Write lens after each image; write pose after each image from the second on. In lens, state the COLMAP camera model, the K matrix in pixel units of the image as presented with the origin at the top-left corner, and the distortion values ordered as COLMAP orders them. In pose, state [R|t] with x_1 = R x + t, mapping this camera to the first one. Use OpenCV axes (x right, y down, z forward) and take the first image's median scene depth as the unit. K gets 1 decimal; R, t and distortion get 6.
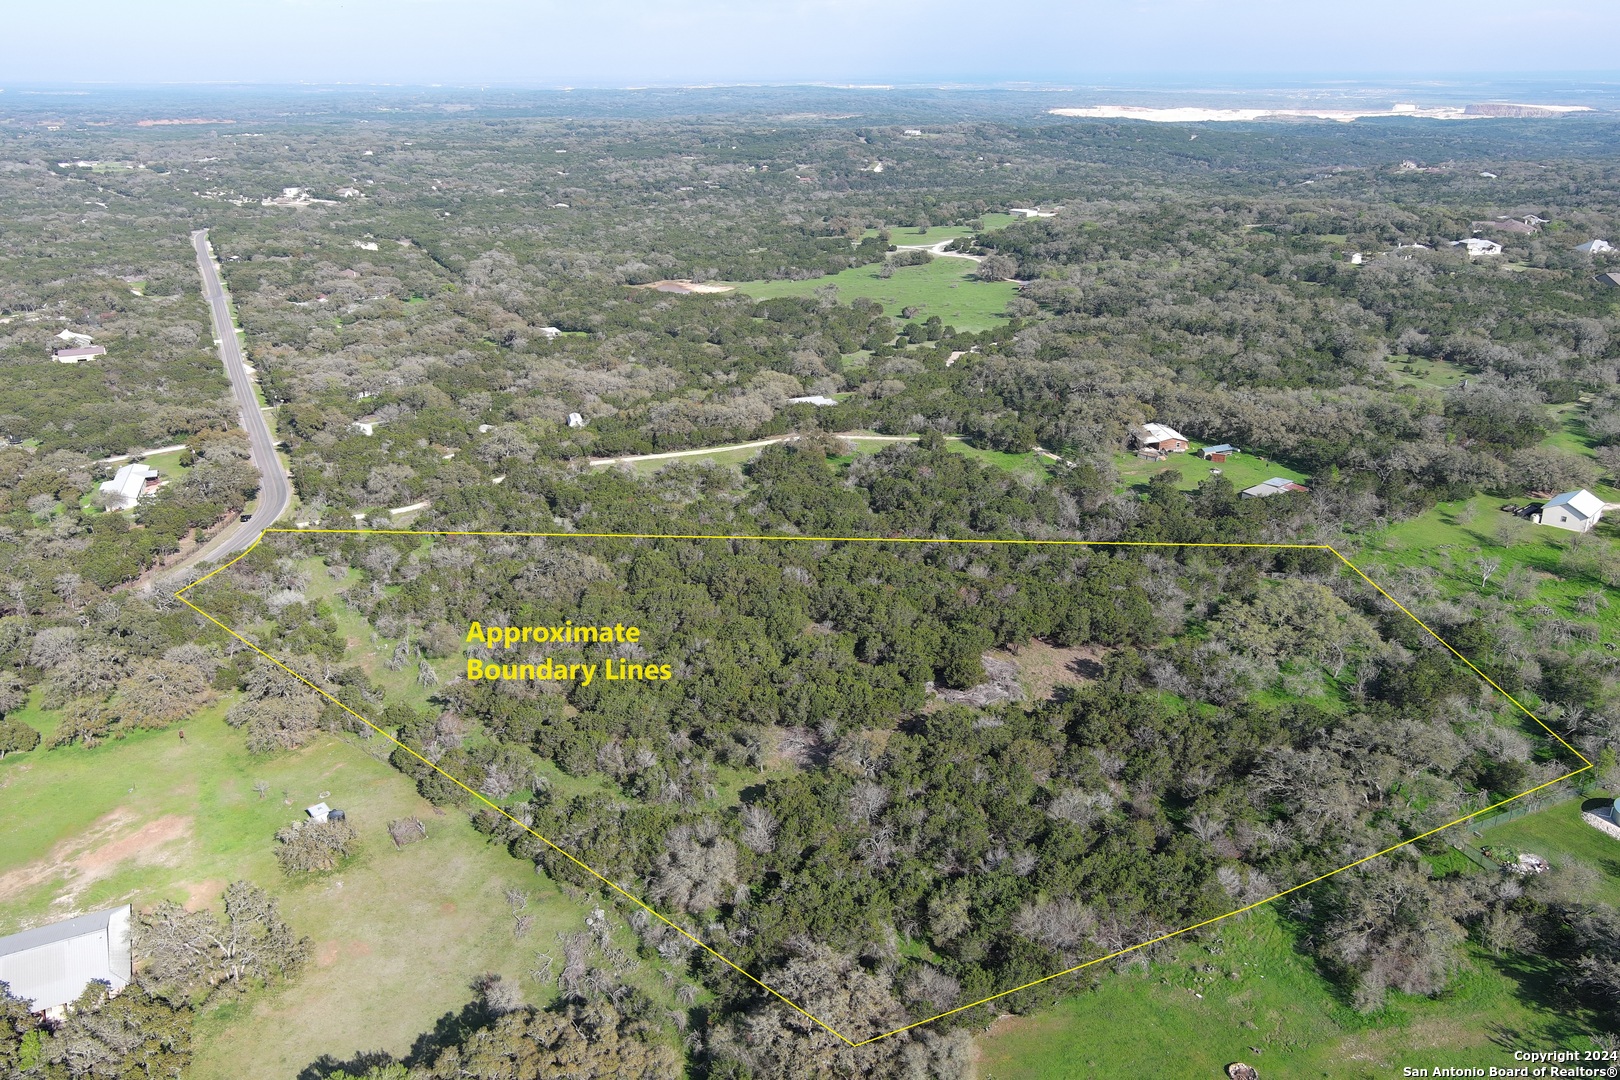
lens RADIAL K [[1248.8, 0, 808.5], [0, 1248.8, 538.5], [0, 0, 1]] dist [0.003187, -0.004573]
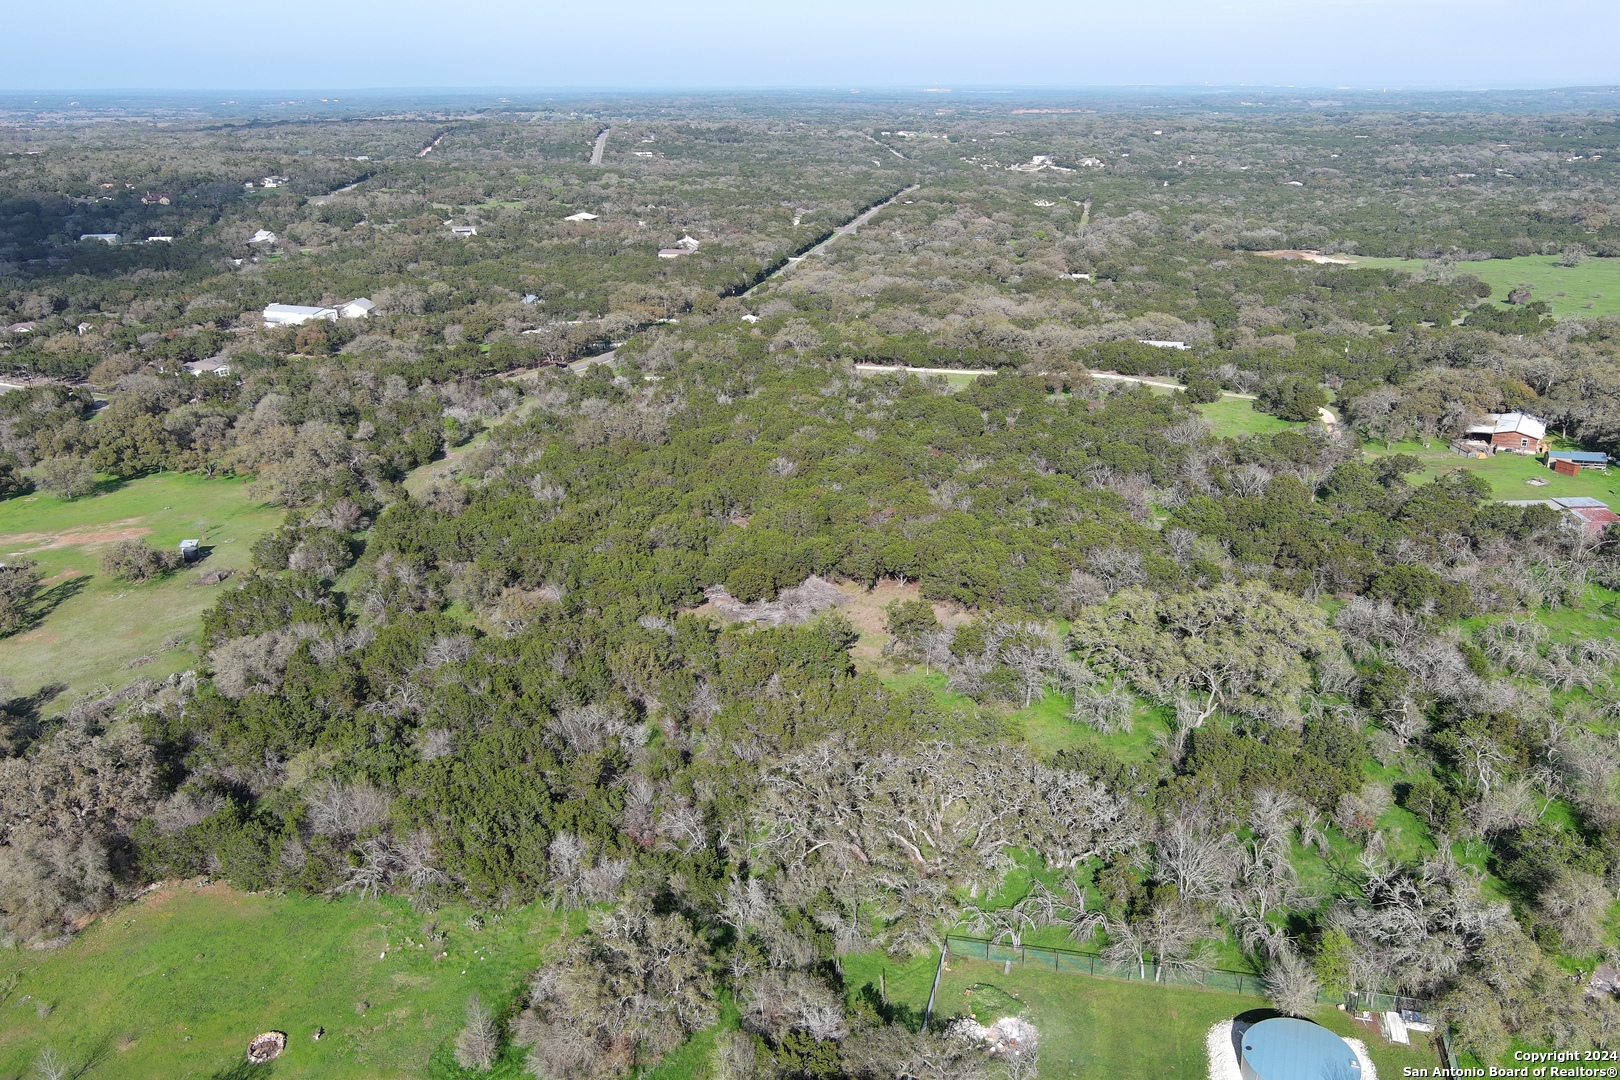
lens RADIAL K [[1248.8, 0, 808.5], [0, 1248.8, 538.5], [0, 0, 1]] dist [0.003187, -0.004573]
pose [[0.787380, 0.211376, -0.579096, 0.390284], [-0.213246, 0.974776, 0.065860, 0.012699], [0.578411, 0.071633, 0.812595, 0.236737]]
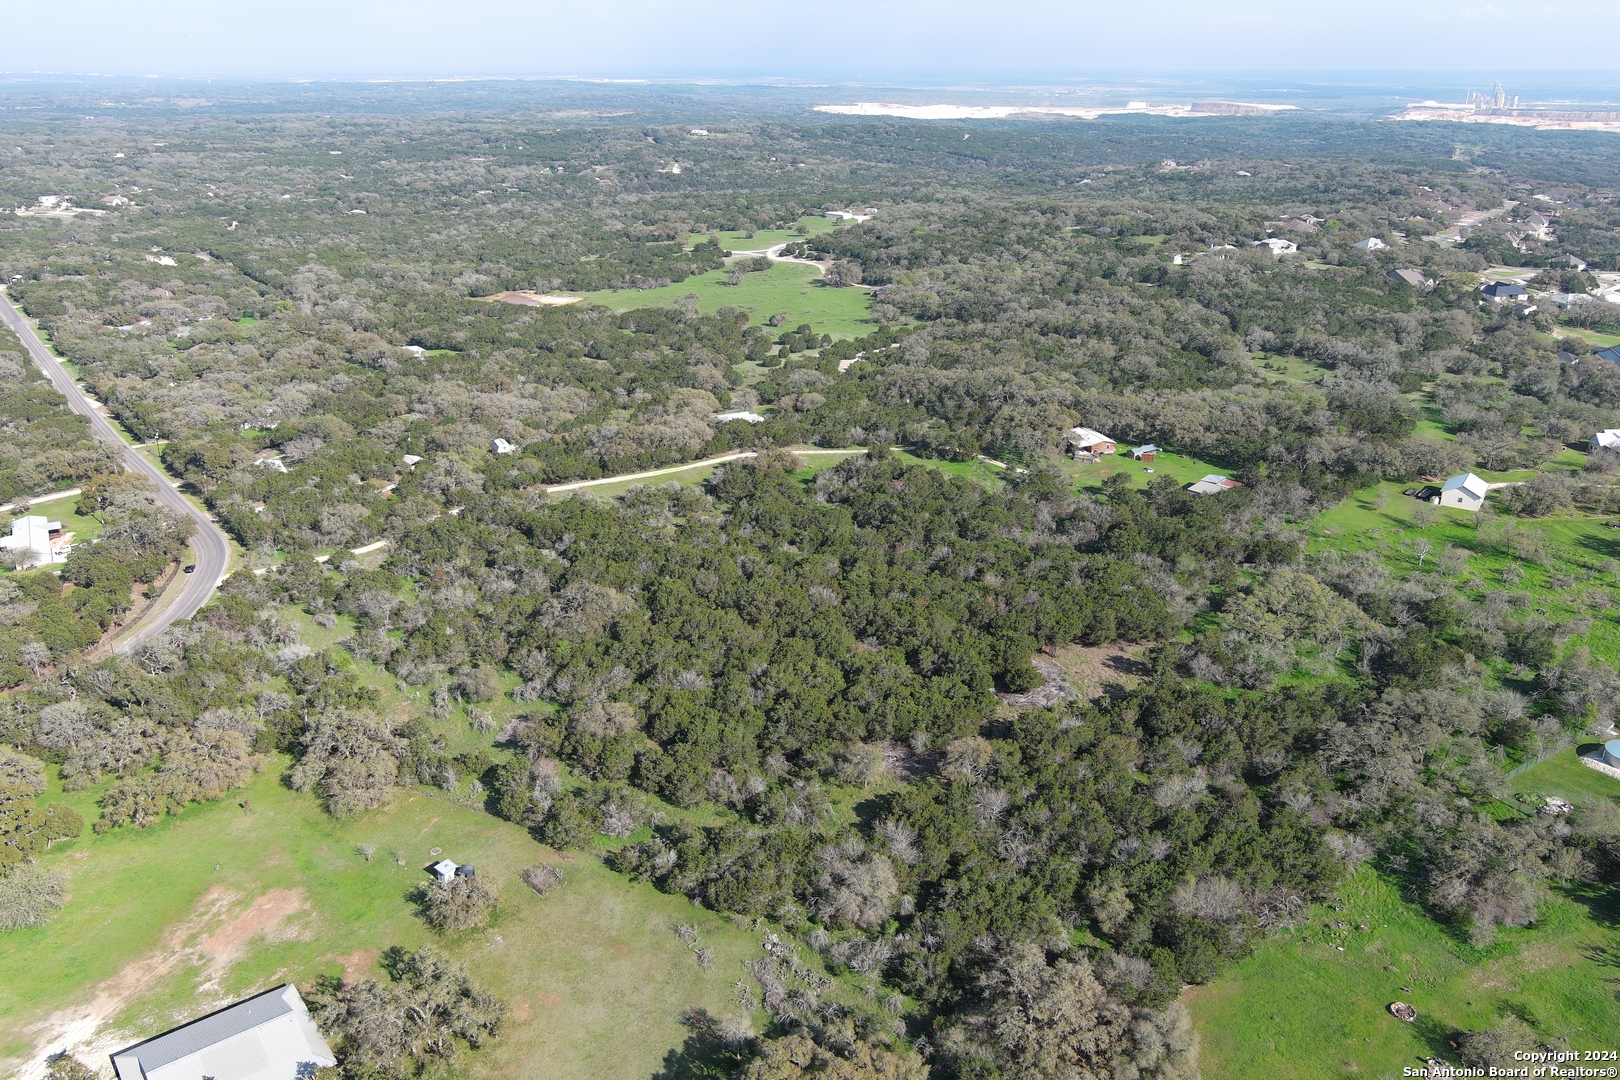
lens RADIAL K [[1248.8, 0, 808.5], [0, 1248.8, 538.5], [0, 0, 1]] dist [0.003187, -0.004573]
pose [[0.982521, -0.058000, 0.176887, -0.153227], [0.057225, 0.998316, 0.009487, -0.020863], [-0.177139, 0.000801, 0.984185, -0.016756]]
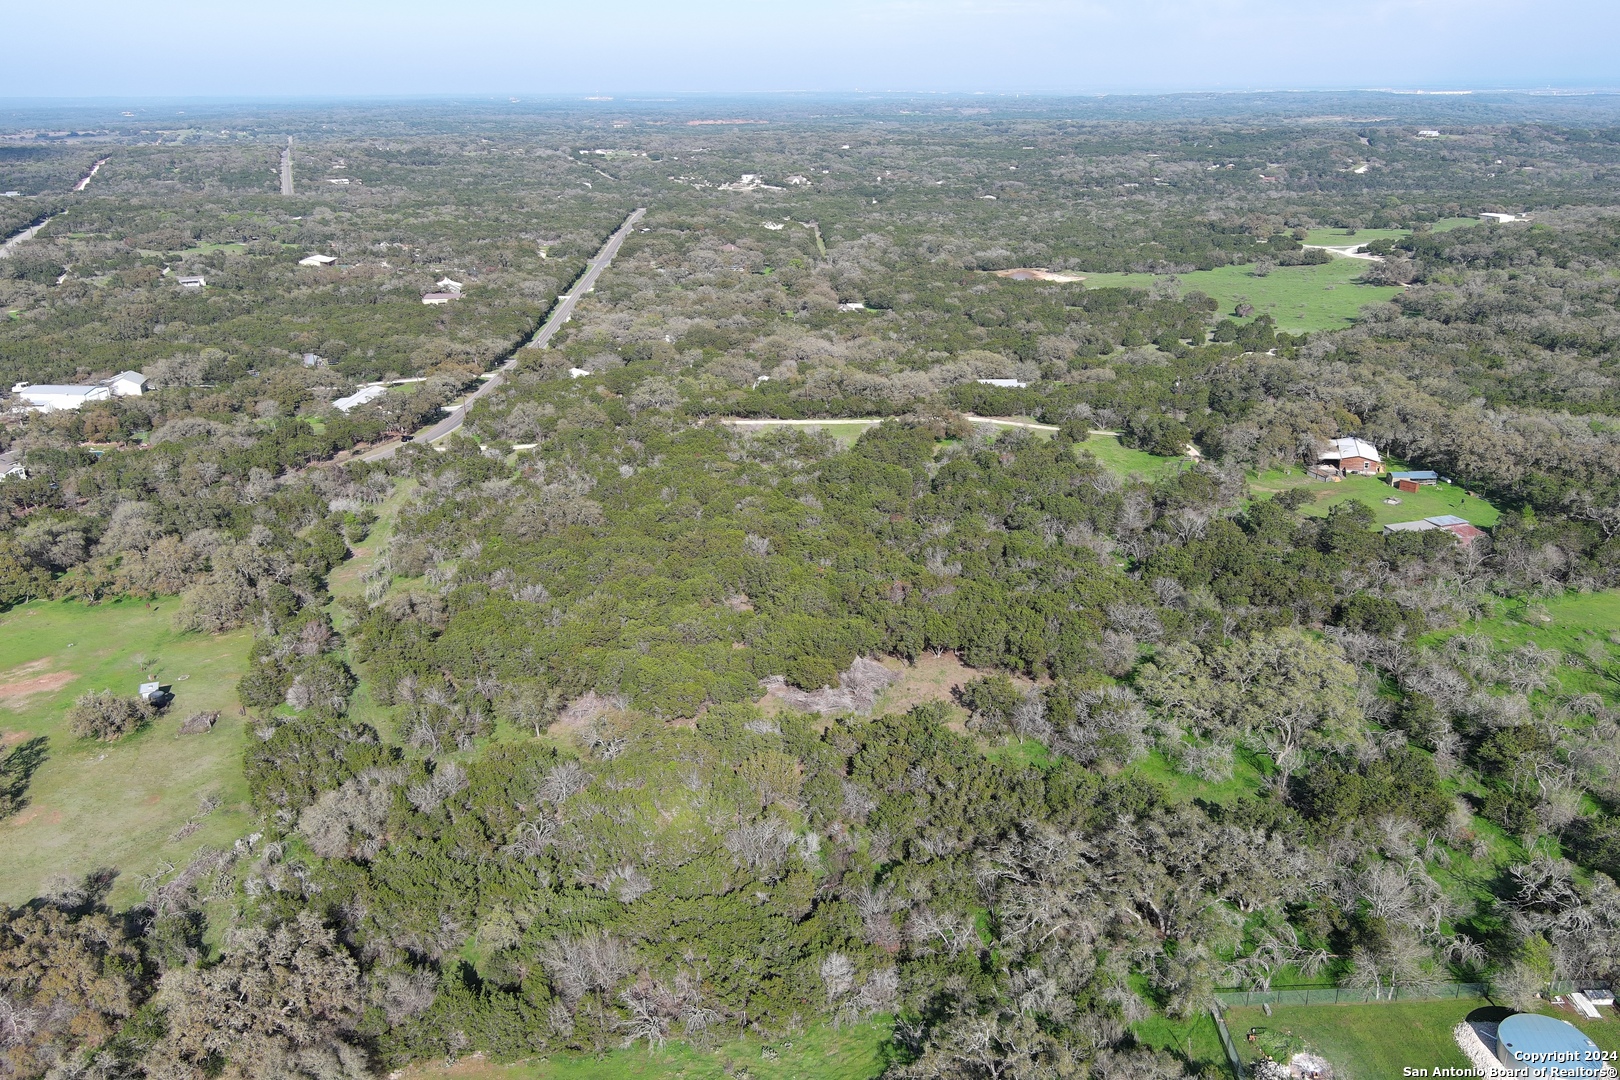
lens RADIAL K [[1248.8, 0, 808.5], [0, 1248.8, 538.5], [0, 0, 1]] dist [0.003187, -0.004573]
pose [[0.918528, 0.130002, -0.373371, 0.271352], [-0.132270, 0.991019, 0.019660, 0.001794], [0.372574, 0.031327, 0.927474, 0.138216]]
